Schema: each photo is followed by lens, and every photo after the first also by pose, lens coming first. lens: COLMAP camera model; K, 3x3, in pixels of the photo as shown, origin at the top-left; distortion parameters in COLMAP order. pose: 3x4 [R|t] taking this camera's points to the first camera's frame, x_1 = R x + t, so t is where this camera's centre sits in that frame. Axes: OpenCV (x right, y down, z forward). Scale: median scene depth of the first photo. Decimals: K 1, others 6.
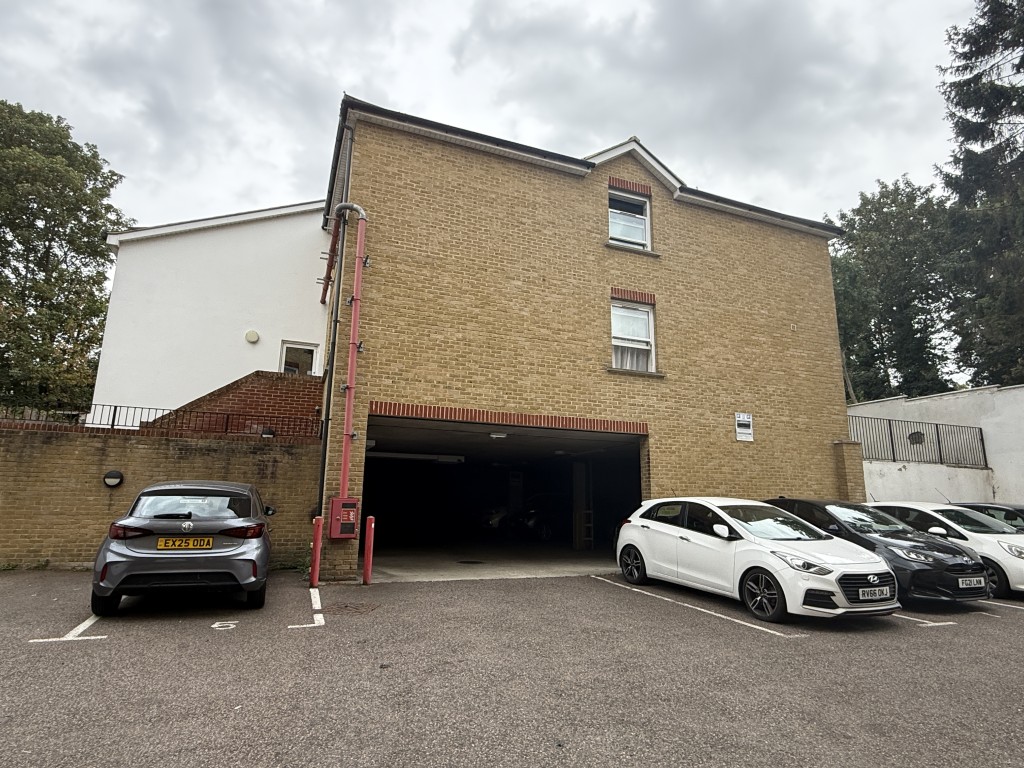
lens RADIAL K [[568.4, 0, 512.0], [0, 568.4, 384.0], [0, 0, 1]] dist [0.003514, 0.001895]
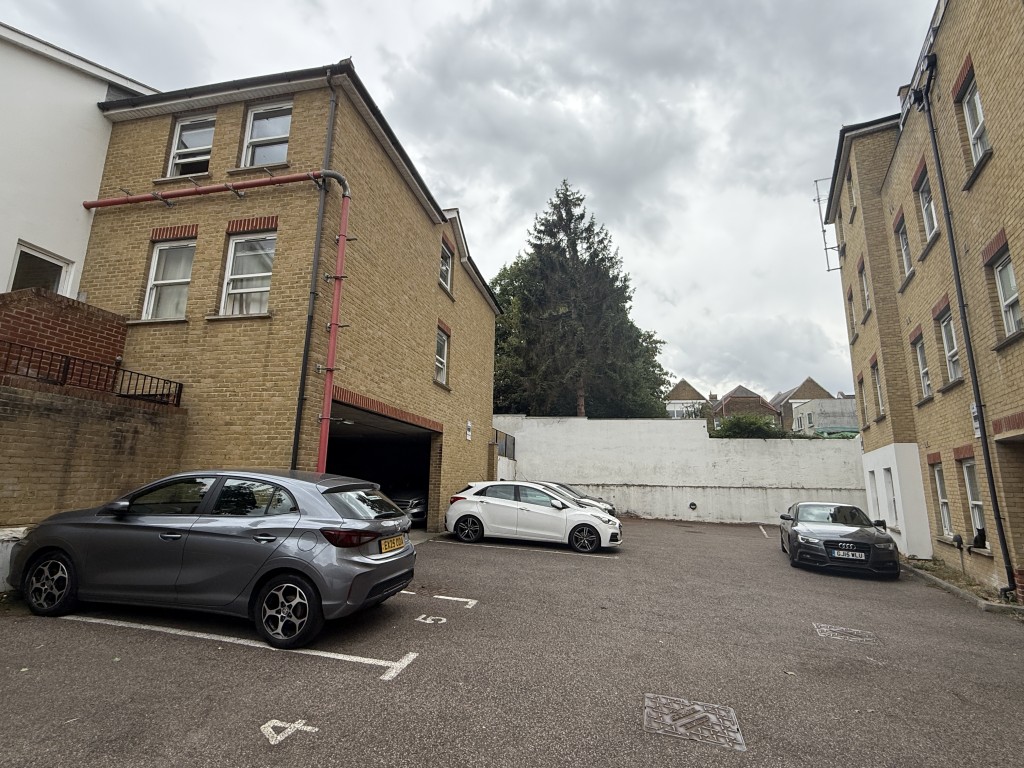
lens RADIAL K [[477.7, 0, 512.0], [0, 477.7, 384.0], [0, 0, 1]] dist [0.002807, 0.000086]
pose [[0.555746, 0.163735, 0.815069, -0.681948], [-0.190227, 0.979448, -0.067052, 0.022669], [-0.809296, -0.117784, 0.575471, 0.250070]]
